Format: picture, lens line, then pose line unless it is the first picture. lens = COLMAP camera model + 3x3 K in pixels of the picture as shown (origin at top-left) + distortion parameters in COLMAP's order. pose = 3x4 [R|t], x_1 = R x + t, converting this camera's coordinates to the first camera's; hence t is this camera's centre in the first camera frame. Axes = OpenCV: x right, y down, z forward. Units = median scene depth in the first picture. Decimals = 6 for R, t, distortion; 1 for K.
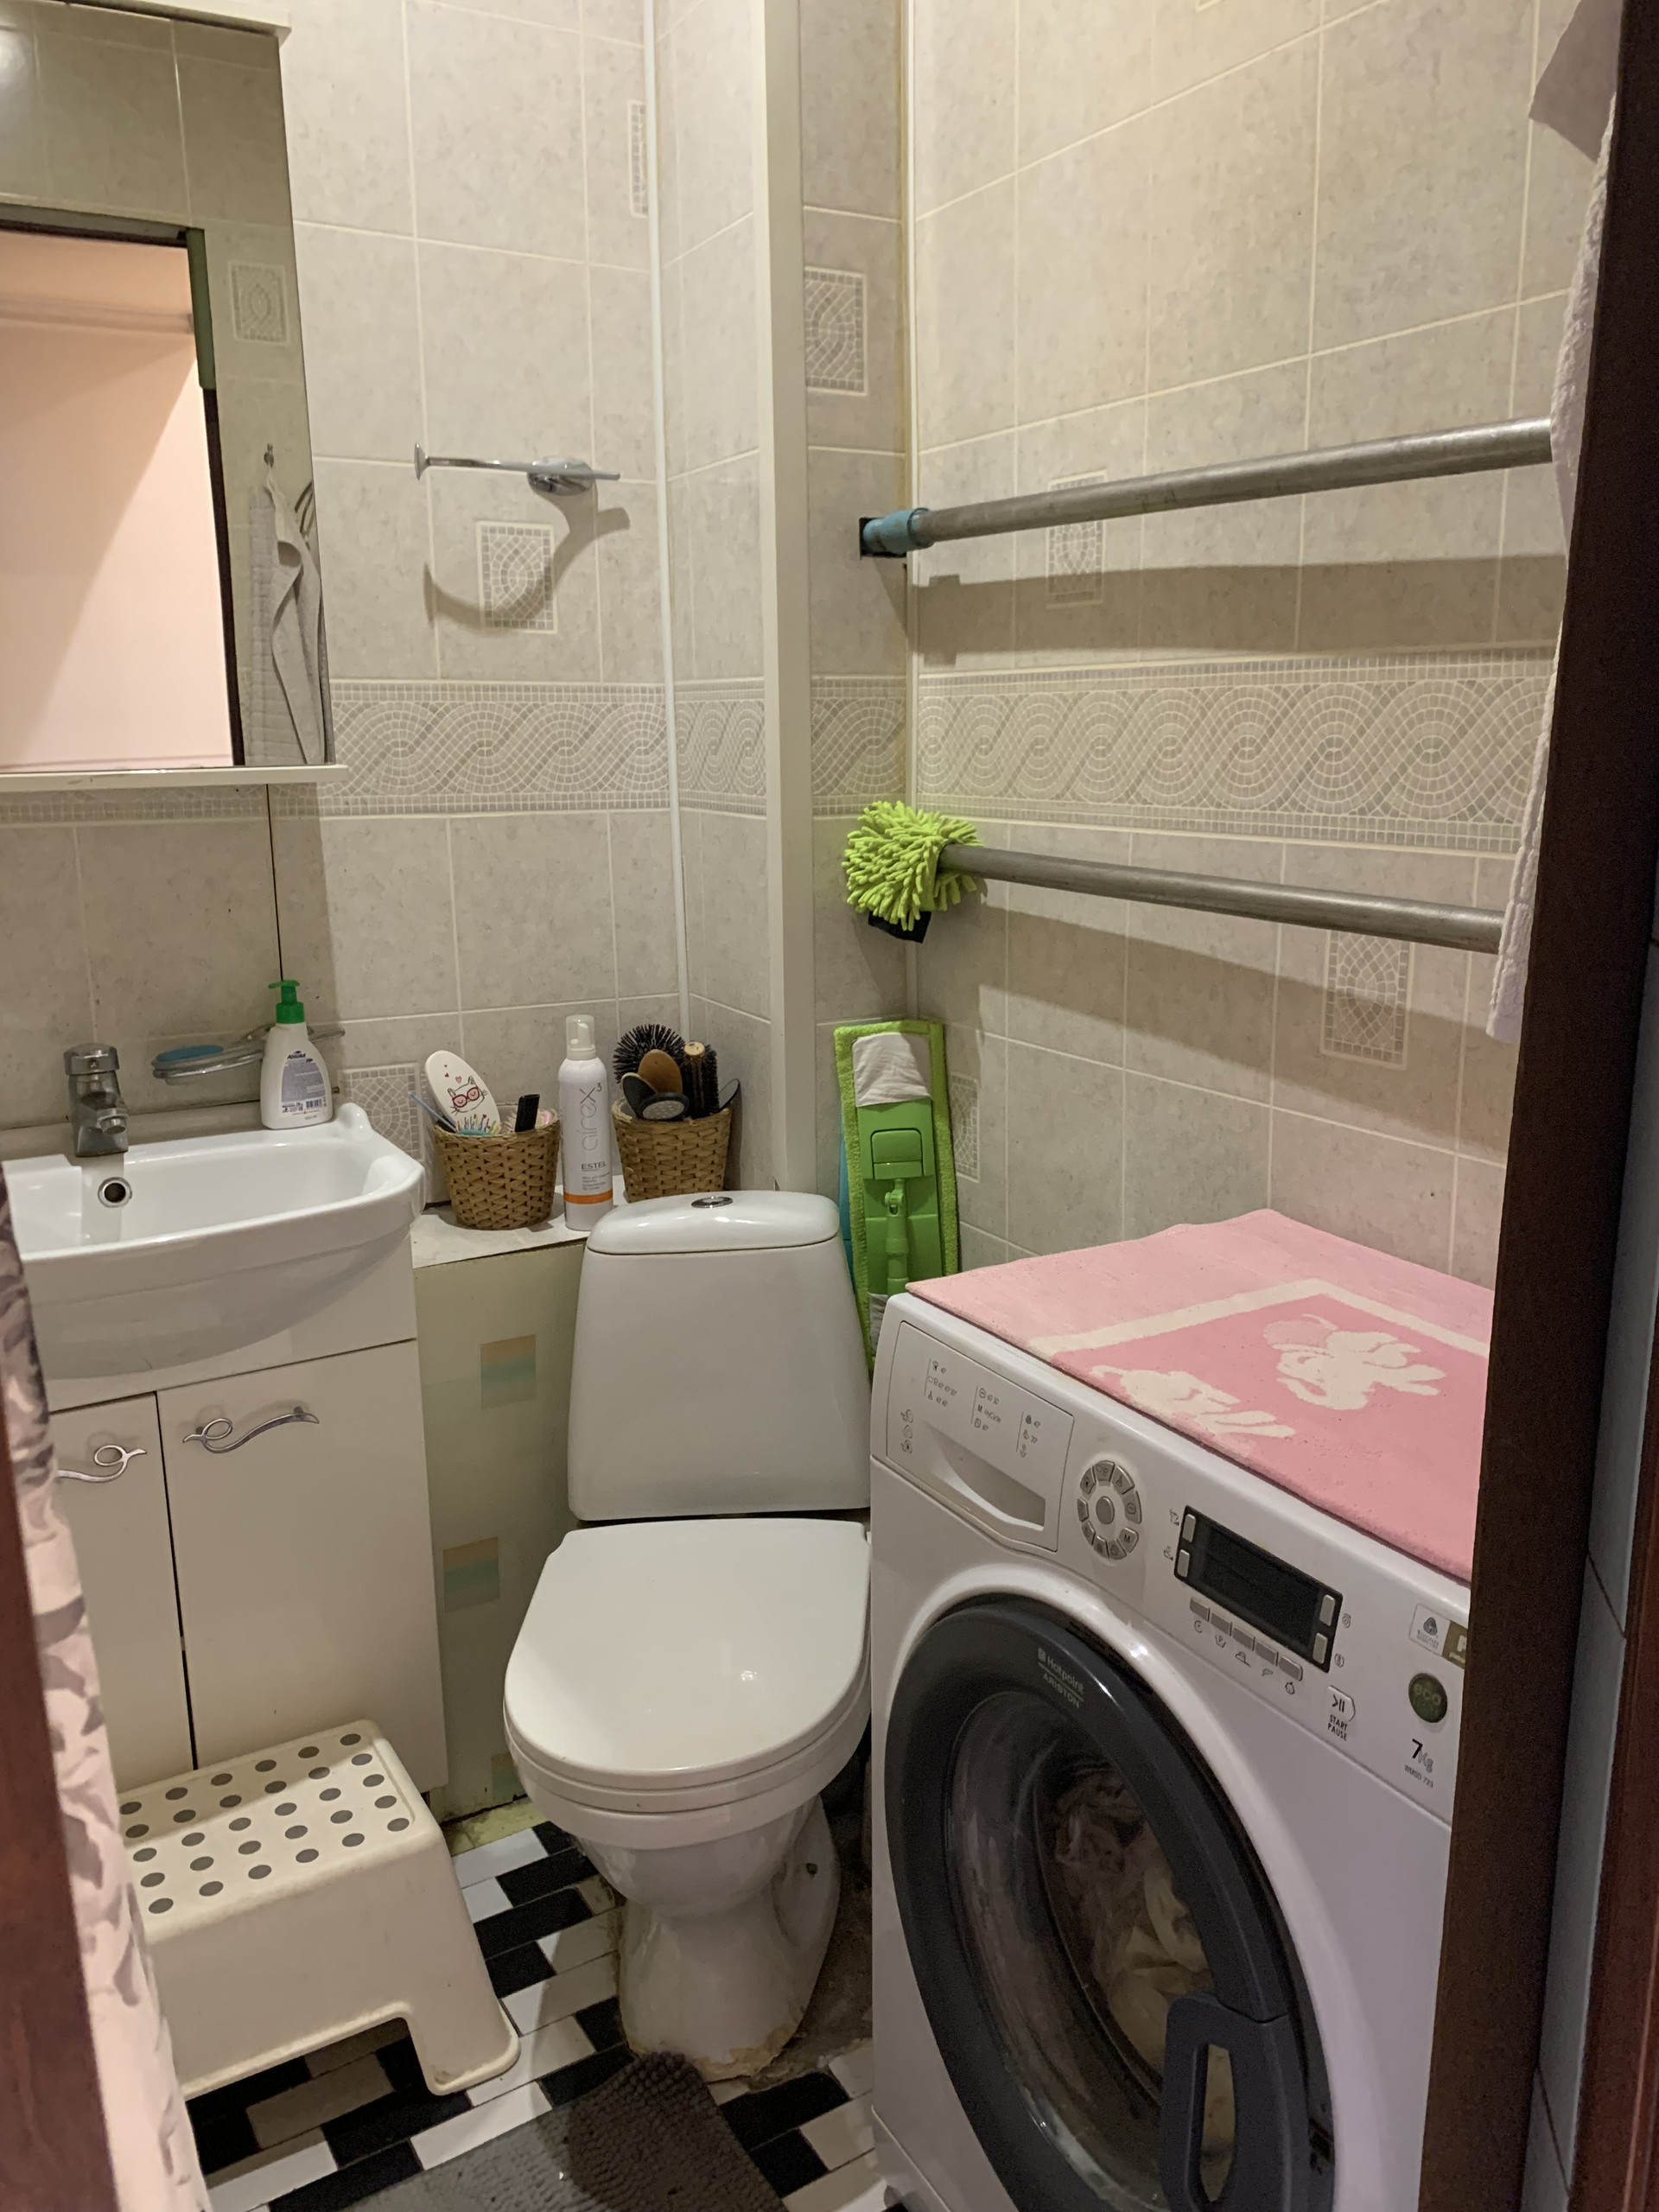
lens RADIAL K [[1693.7, 0, 850.6], [0, 1693.7, 1116.3], [0, 0, 1]] dist [0.032181, -0.031316]
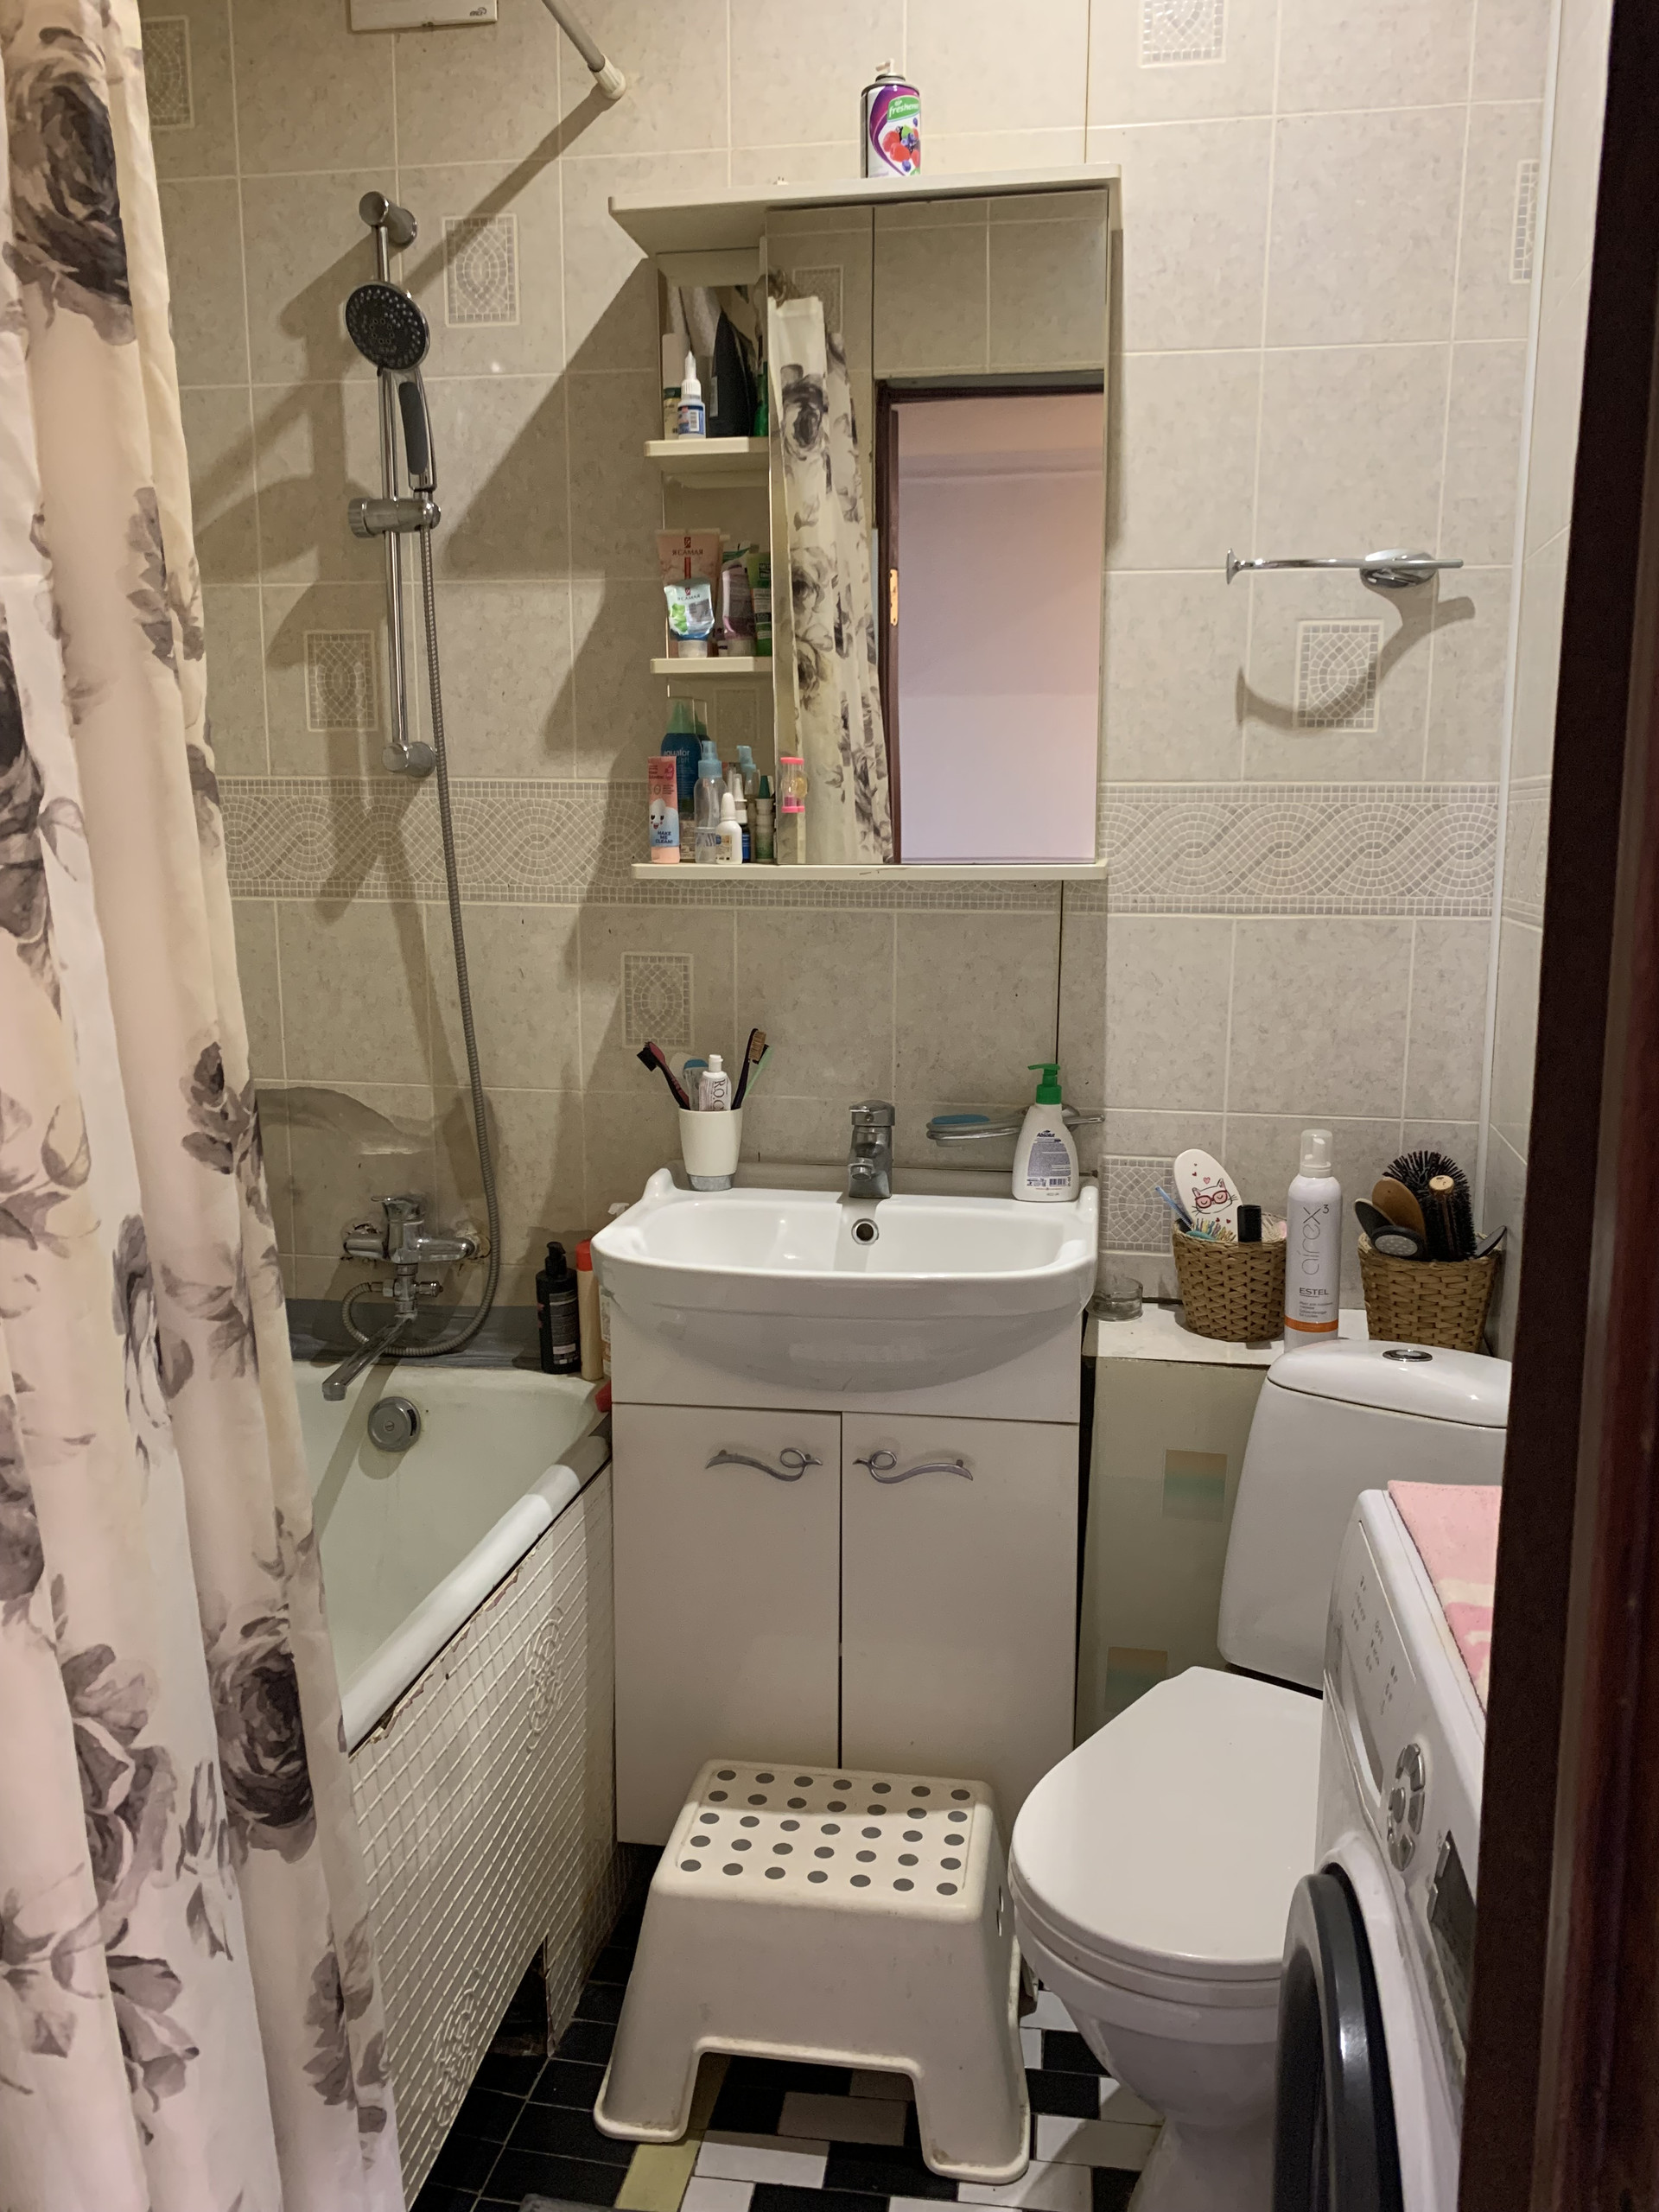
lens RADIAL K [[1693.7, 0, 863.0], [0, 1693.7, 1118.0], [0, 0, 1]] dist [0.032181, -0.031316]
pose [[0.773812, 0.120000, -0.621945, 0.231435], [-0.155126, 0.987892, -0.002398, -0.025231], [0.614126, 0.098336, 0.783057, 0.105922]]
